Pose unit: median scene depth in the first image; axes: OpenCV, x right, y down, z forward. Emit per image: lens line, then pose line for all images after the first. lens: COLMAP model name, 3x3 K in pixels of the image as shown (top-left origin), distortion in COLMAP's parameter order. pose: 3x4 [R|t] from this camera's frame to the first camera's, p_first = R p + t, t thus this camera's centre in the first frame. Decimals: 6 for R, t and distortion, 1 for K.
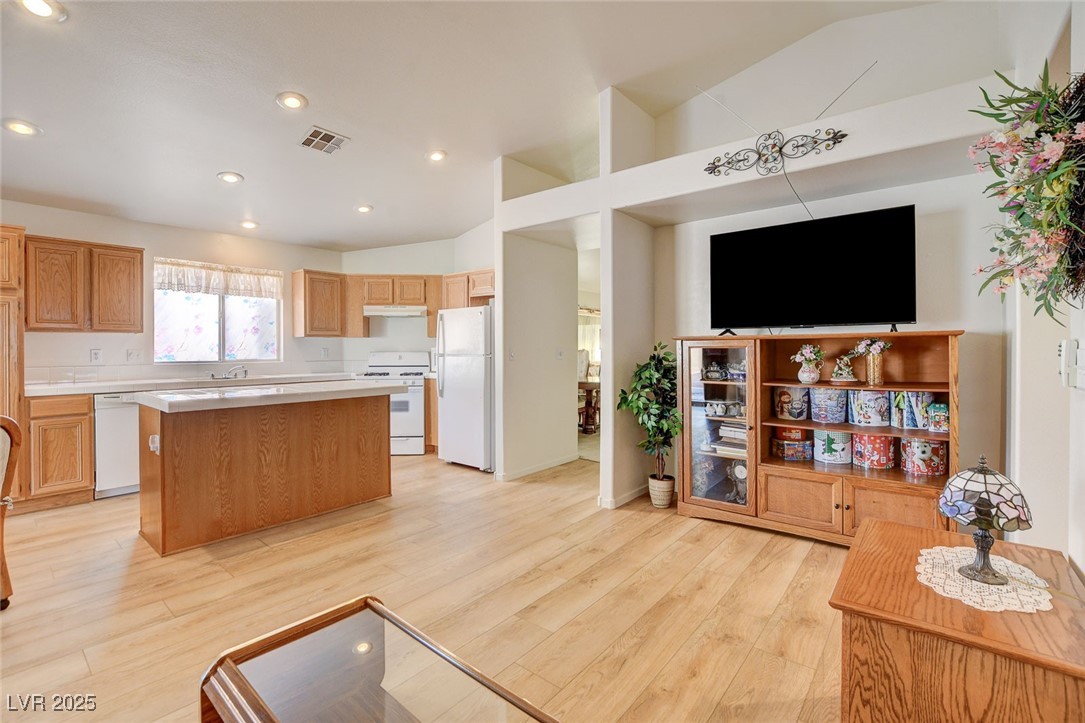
lens RADIAL K [[478.3, 0, 542.3], [0, 478.3, 350.4], [0, 0, 1]] dist [-0.025986, -0.000126]
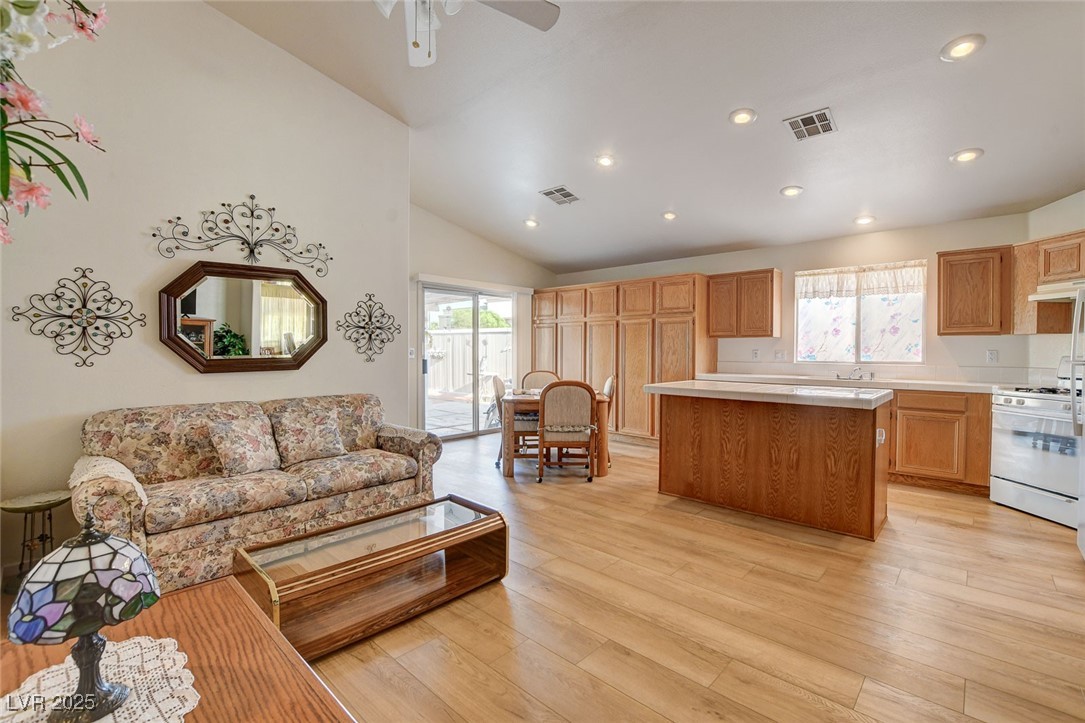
lens RADIAL K [[478.0, 0, 543.0], [0, 478.0, 355.6], [0, 0, 1]] dist [-0.021730, 0.000601]
pose [[-0.062015, 0.016383, -0.997941, 0.510196], [-0.006839, 0.999835, 0.016839, -0.005129], [0.998052, 0.007869, -0.061893, 0.549161]]
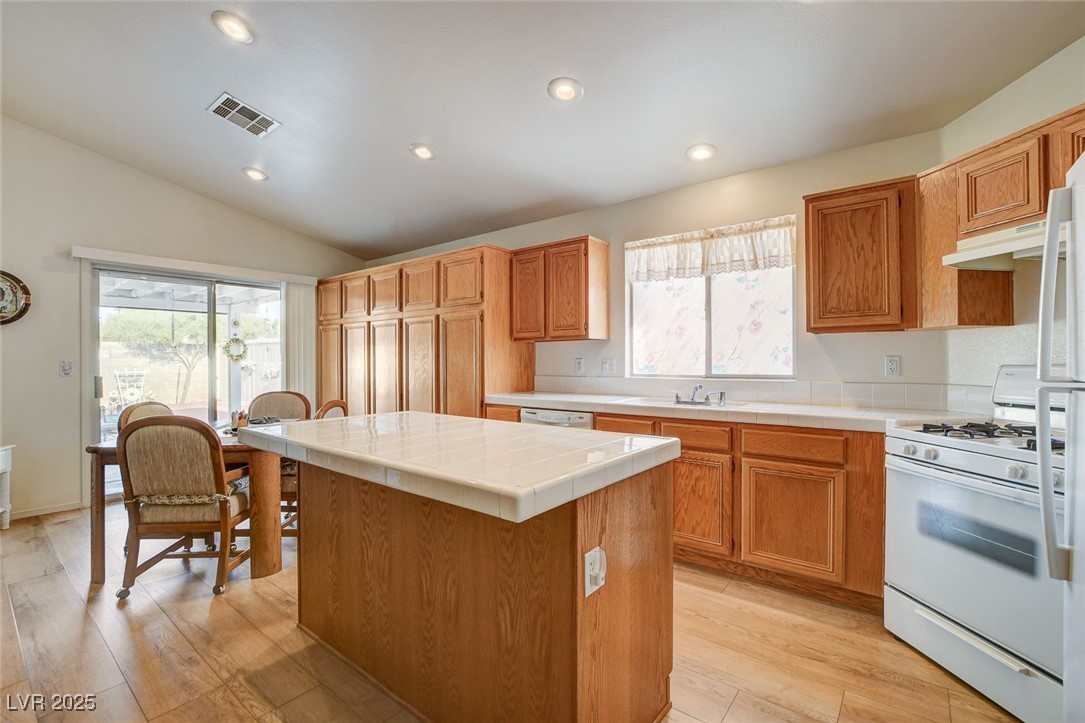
lens RADIAL K [[480.6, 0, 539.3], [0, 480.6, 359.0], [0, 0, 1]] dist [-0.025938, -0.000399]
pose [[0.017627, 0.001197, -0.999844, -0.013326], [0.000813, 0.999999, 0.001212, -0.002821], [0.999844, -0.000835, 0.017626, 1.044365]]
